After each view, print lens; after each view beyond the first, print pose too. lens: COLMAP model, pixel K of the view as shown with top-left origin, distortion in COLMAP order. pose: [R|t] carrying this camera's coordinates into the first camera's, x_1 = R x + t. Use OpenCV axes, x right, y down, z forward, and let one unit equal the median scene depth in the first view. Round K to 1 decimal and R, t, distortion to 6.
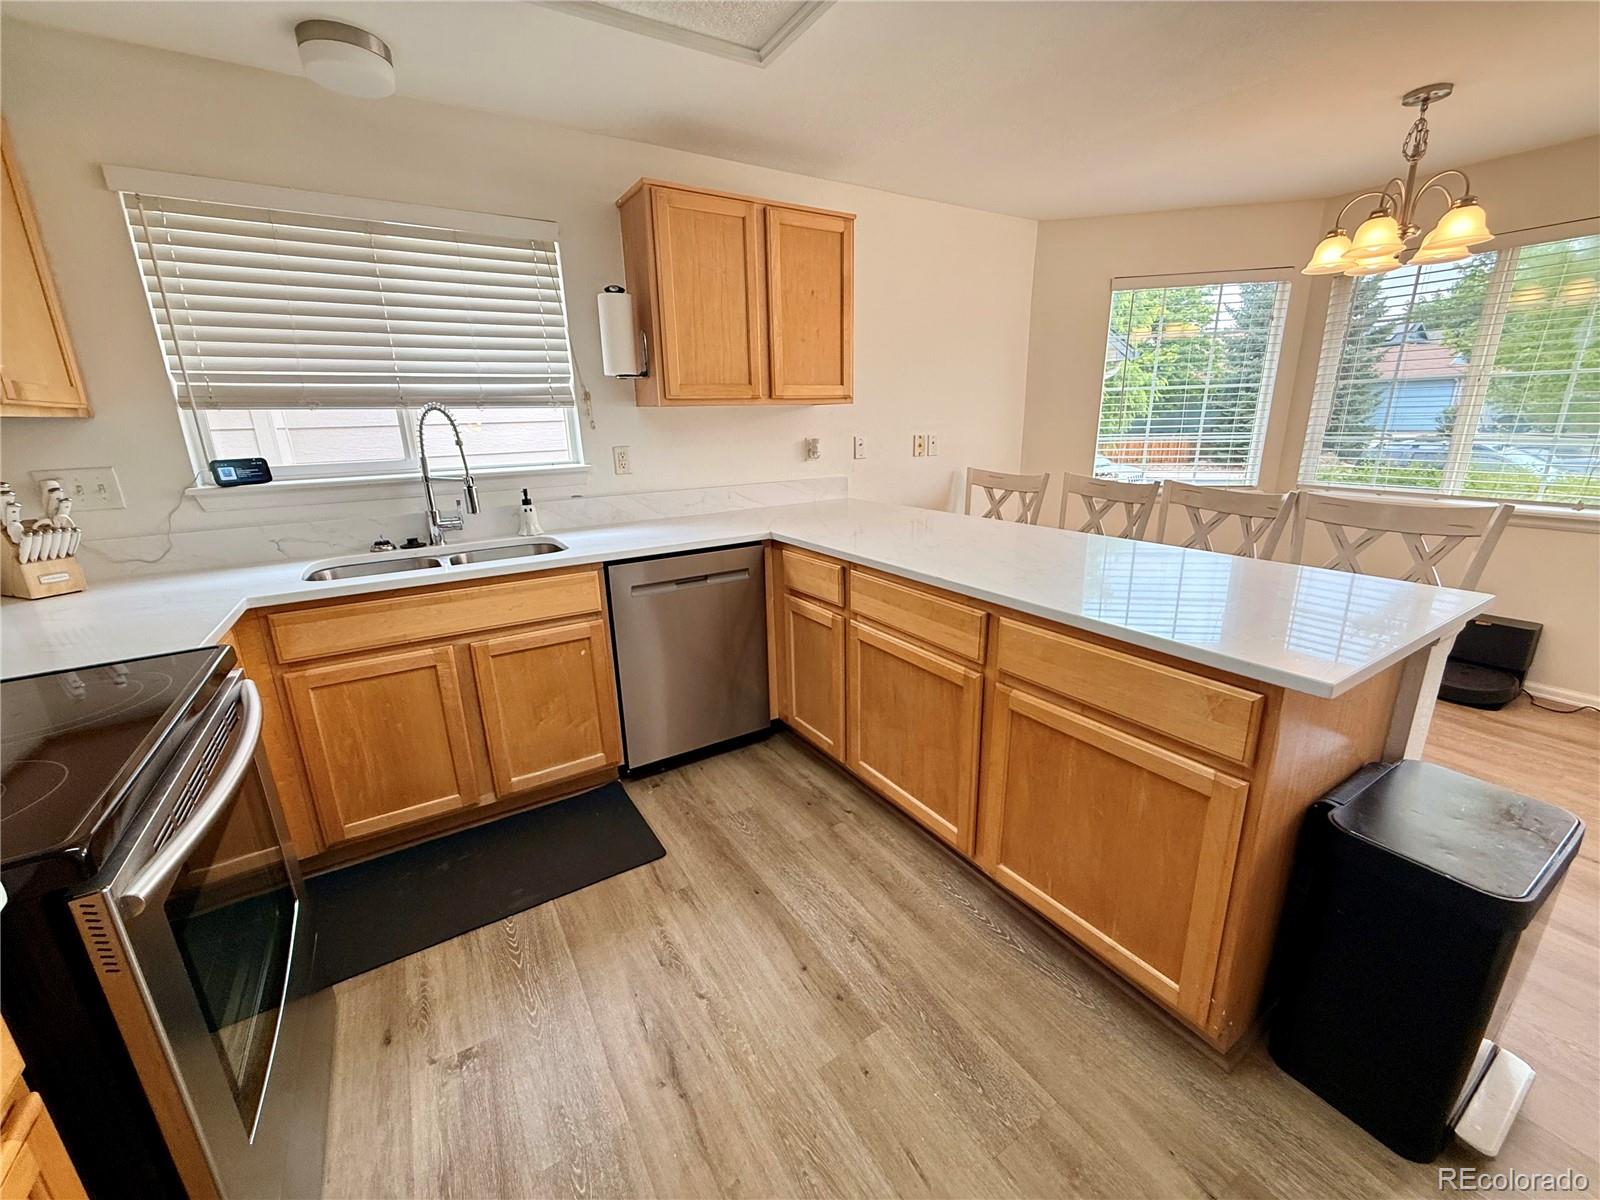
lens RADIAL K [[639.7, 0, 796.9], [0, 639.7, 594.7], [0, 0, 1]] dist [0.000158, 0.000837]
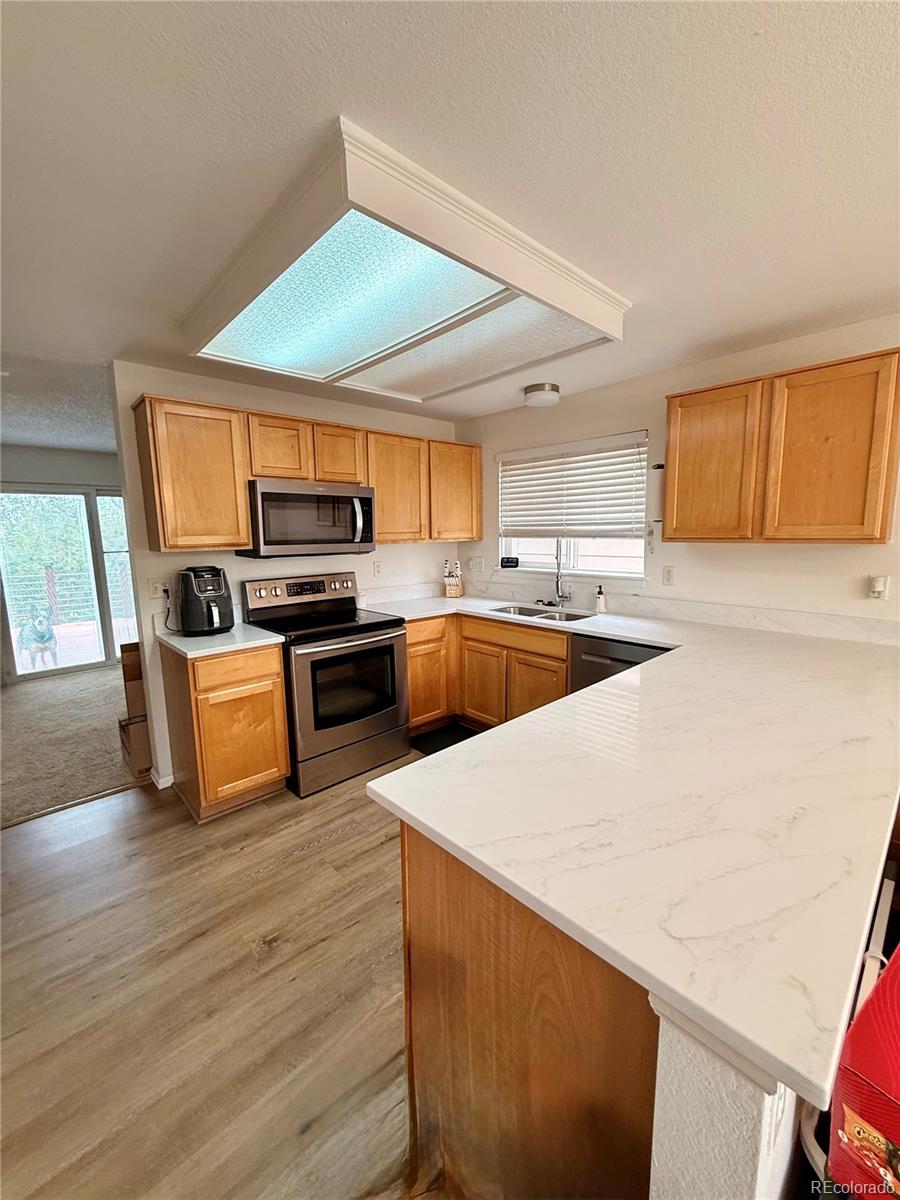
lens RADIAL K [[479.8, 0, 450.5], [0, 479.8, 594.8], [0, 0, 1]] dist [0.000158, 0.000837]
pose [[0.193584, 0.151973, -0.969242, 0.834320], [-0.254975, 0.961776, 0.099877, -0.187474], [0.947372, 0.227798, 0.224933, 0.378665]]
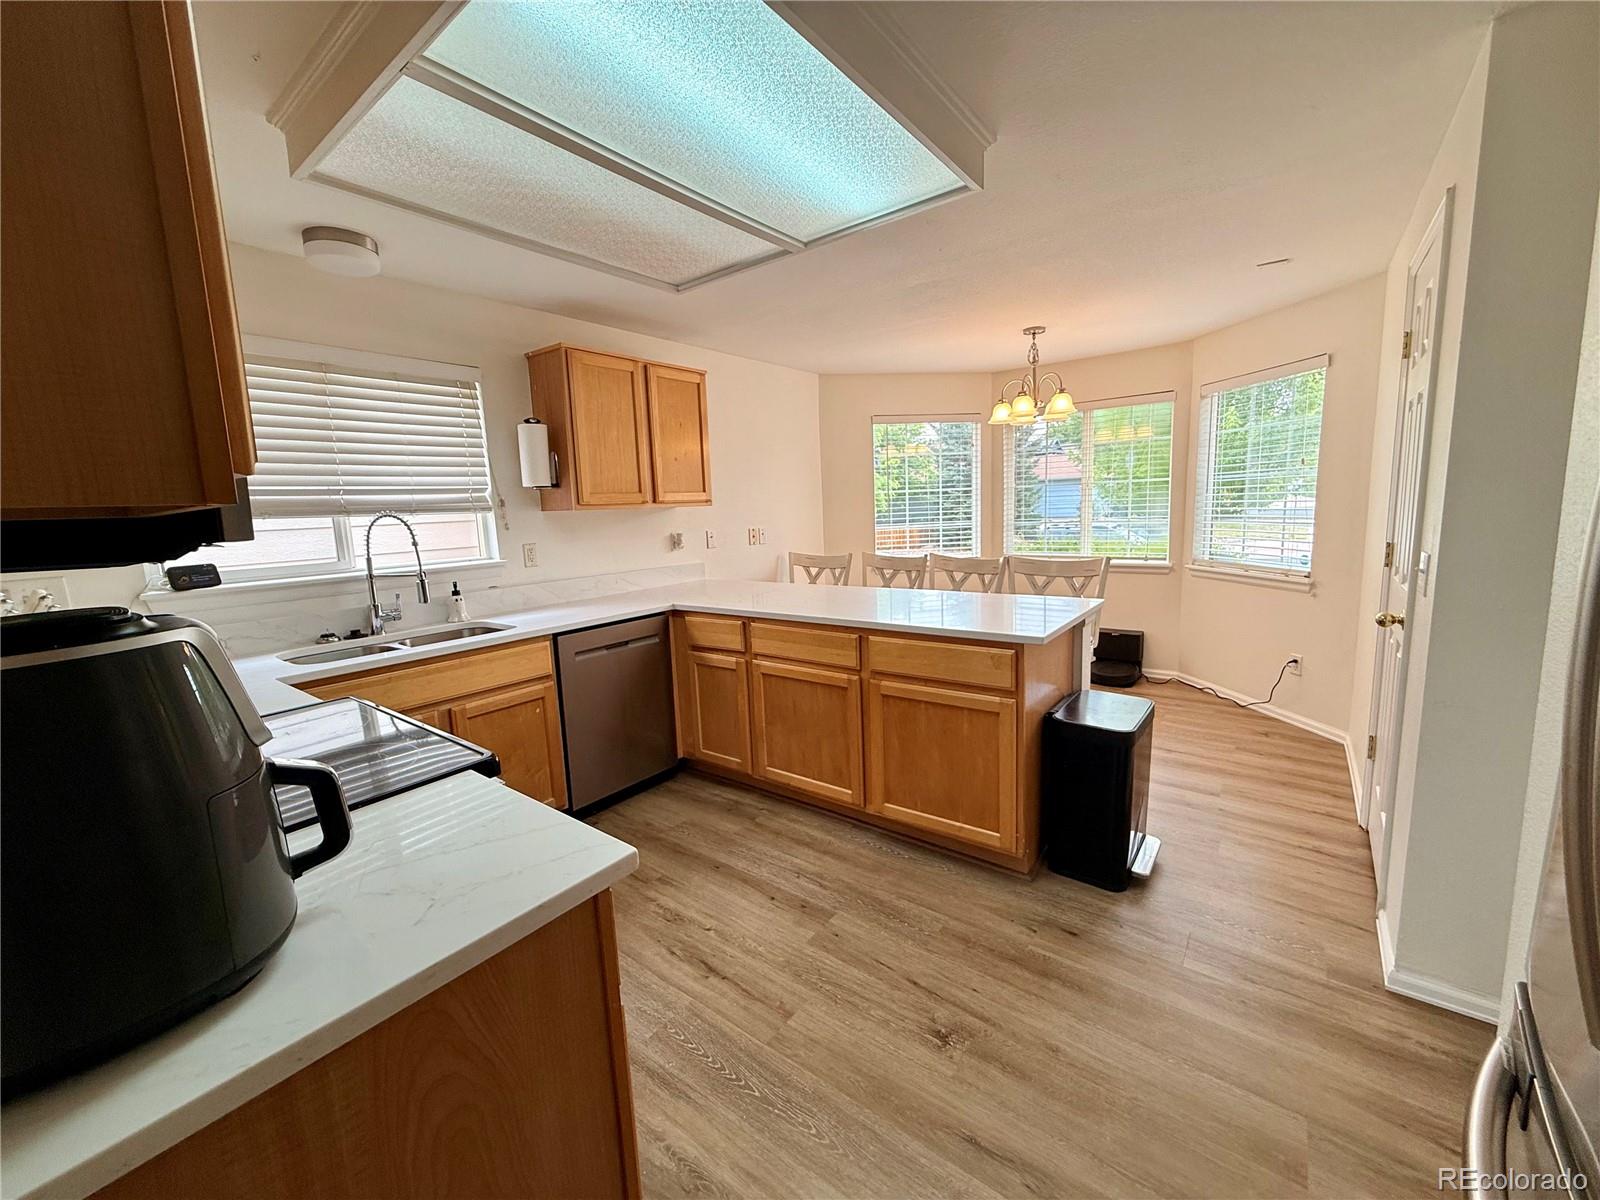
lens RADIAL K [[639.7, 0, 793.9], [0, 639.7, 595.5], [0, 0, 1]] dist [0.000158, 0.000837]
pose [[0.938446, -0.062726, 0.339682, -0.273974], [0.111263, 0.985855, -0.125339, 0.080267], [-0.327015, 0.155418, 0.932151, -0.305744]]
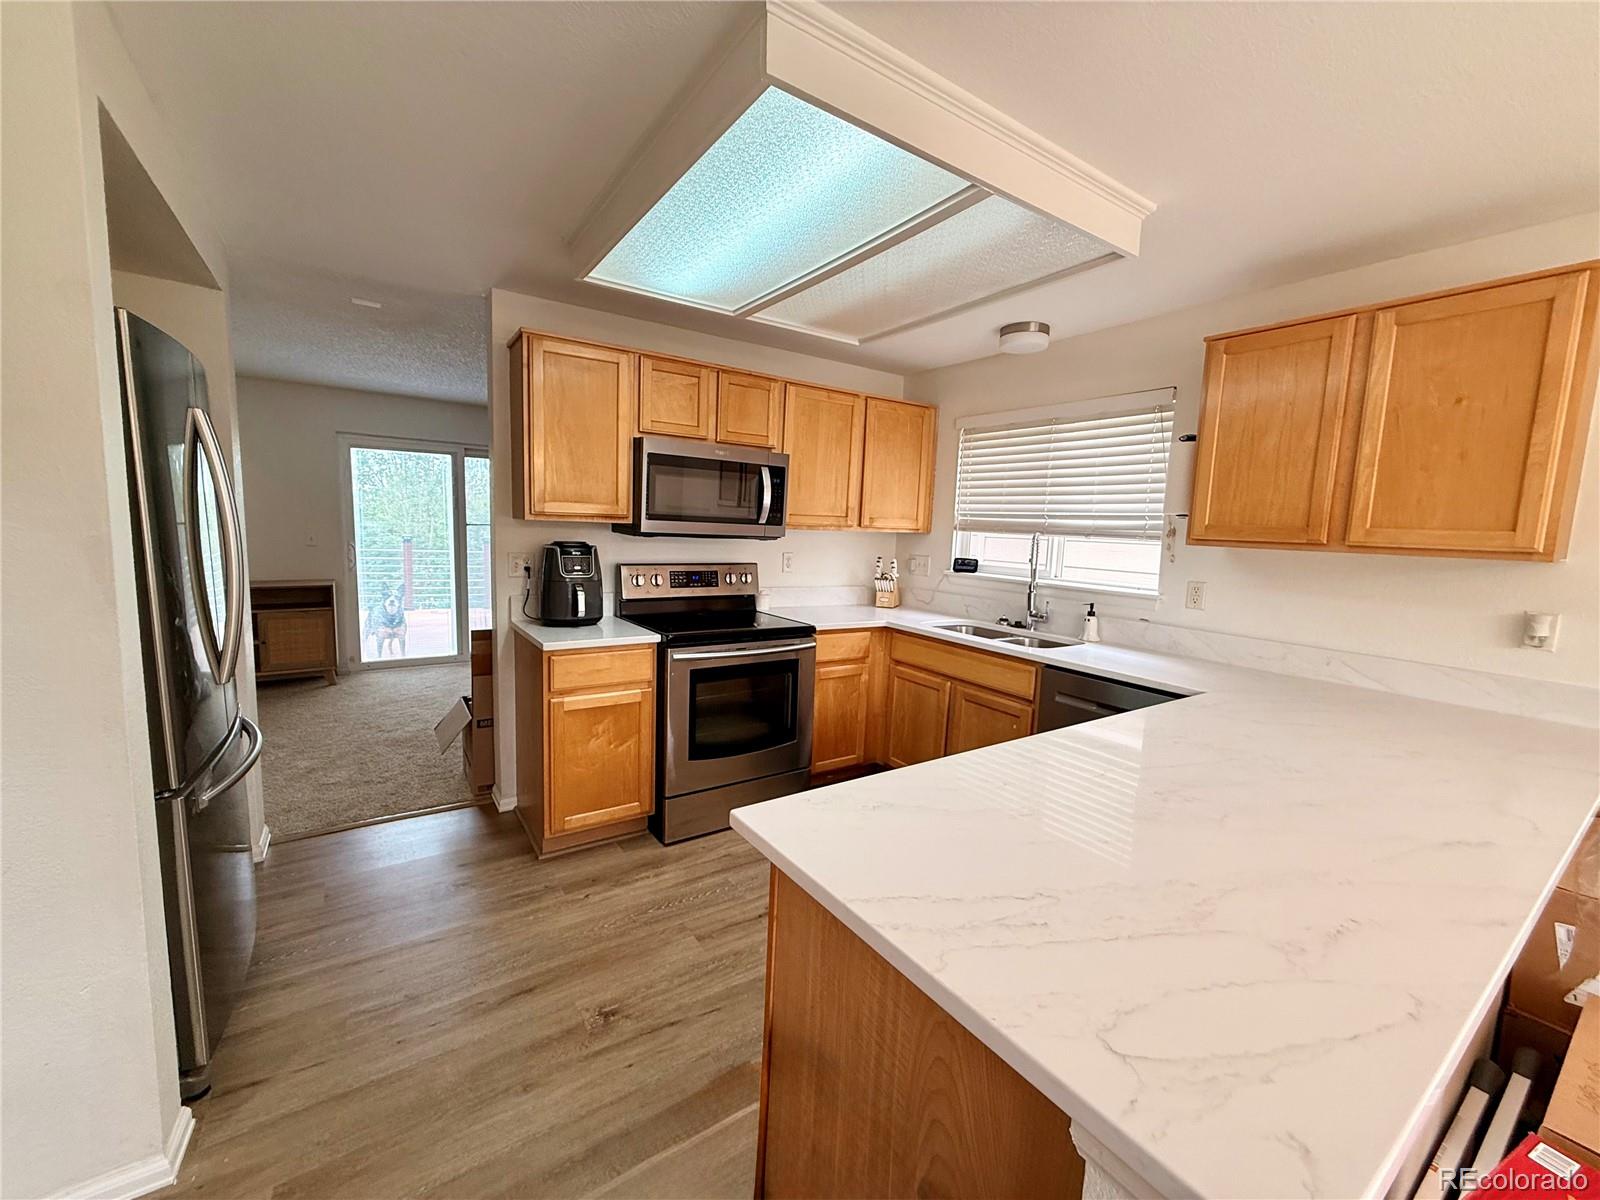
lens RADIAL K [[639.7, 0, 793.1], [0, 639.7, 593.3], [0, 0, 1]] dist [0.000158, 0.000837]
pose [[0.032506, 0.133870, -0.990466, 0.851133], [-0.308655, 0.943895, 0.117446, -0.168412], [0.950618, 0.301895, 0.072002, 0.409538]]
